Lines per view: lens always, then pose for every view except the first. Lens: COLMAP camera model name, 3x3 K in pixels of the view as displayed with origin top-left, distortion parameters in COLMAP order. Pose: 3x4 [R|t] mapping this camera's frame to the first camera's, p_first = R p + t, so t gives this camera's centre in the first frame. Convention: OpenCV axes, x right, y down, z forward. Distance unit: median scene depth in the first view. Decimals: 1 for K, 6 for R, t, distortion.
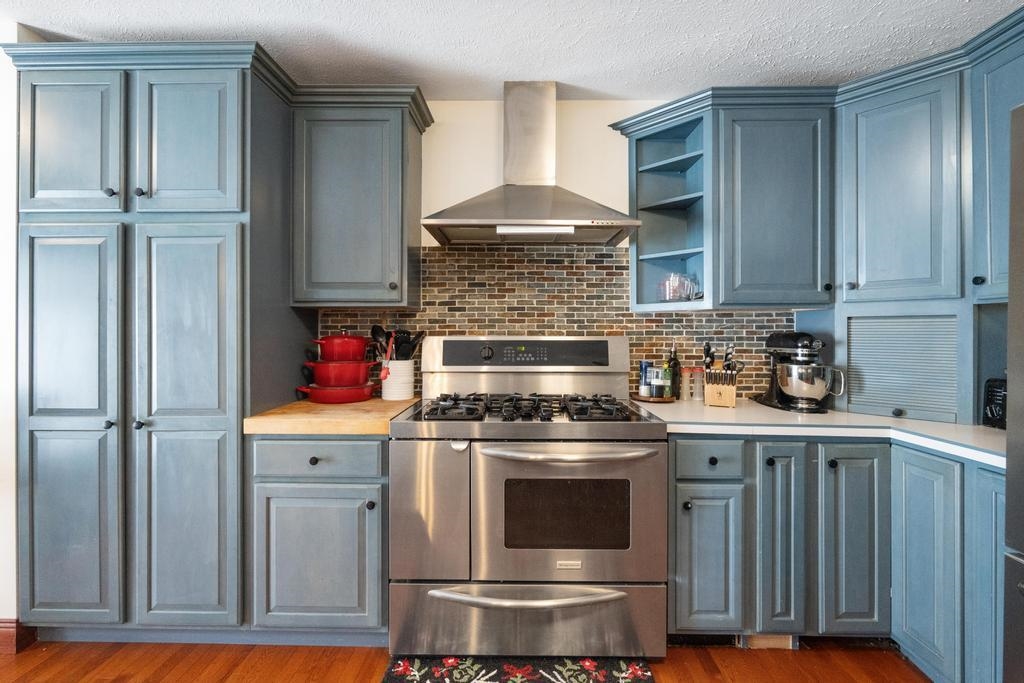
lens RADIAL K [[465.4, 0, 517.3], [0, 465.4, 331.6], [0, 0, 1]] dist [-0.005534, 0.000679]
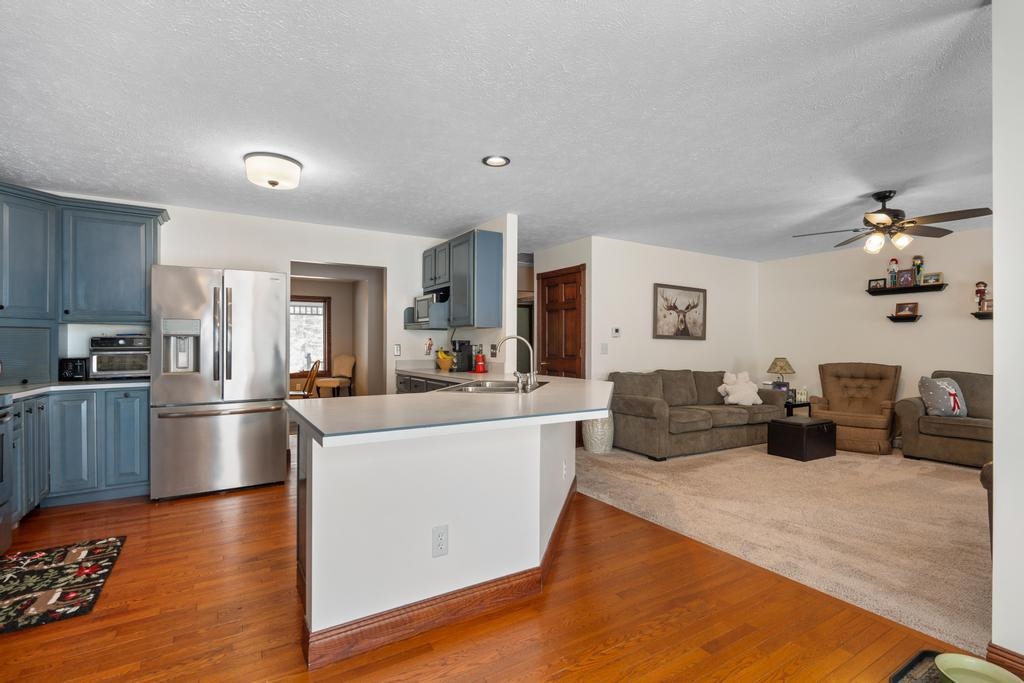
lens RADIAL K [[478.4, 0, 505.9], [0, 478.4, 342.6], [0, 0, 1]] dist [-0.008428, 0.001341]
pose [[-0.546951, 0.000940, 0.837164, -1.546194], [0.001047, 0.999999, -0.000439, 0.026249], [-0.837164, 0.000637, -0.546951, 0.416835]]
